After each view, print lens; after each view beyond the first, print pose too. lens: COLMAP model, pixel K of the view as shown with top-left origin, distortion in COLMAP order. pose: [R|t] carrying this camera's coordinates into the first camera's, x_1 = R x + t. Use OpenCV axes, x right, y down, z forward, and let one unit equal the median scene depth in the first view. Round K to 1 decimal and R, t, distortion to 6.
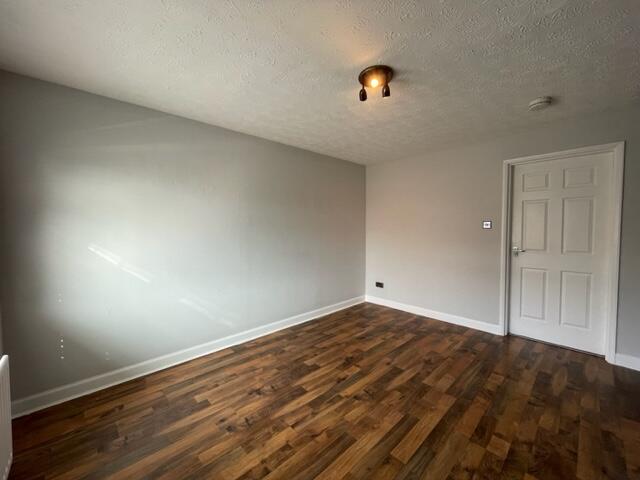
lens RADIAL K [[262.8, 0, 320.8], [0, 262.8, 238.0], [0, 0, 1]] dist [-0.002774, -0.000101]
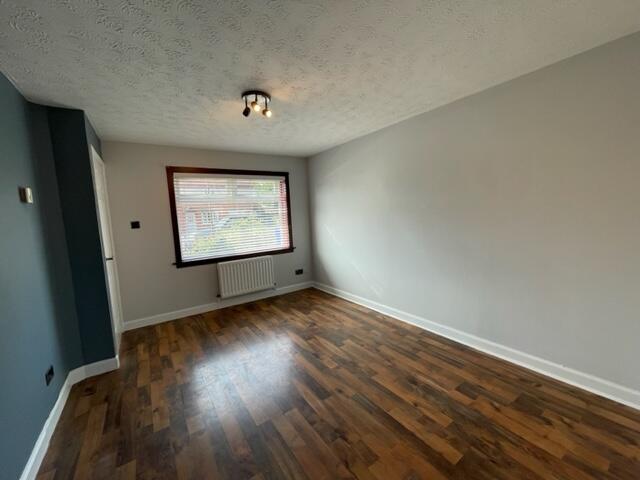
lens RADIAL K [[262.8, 0, 321.2], [0, 262.8, 240.8], [0, 0, 1]] dist [-0.002774, -0.000101]
pose [[-0.162341, 0.119505, -0.979471, 0.886857], [0.006843, 0.992751, 0.119991, -0.070064], [0.986711, 0.012777, -0.161982, 0.942475]]
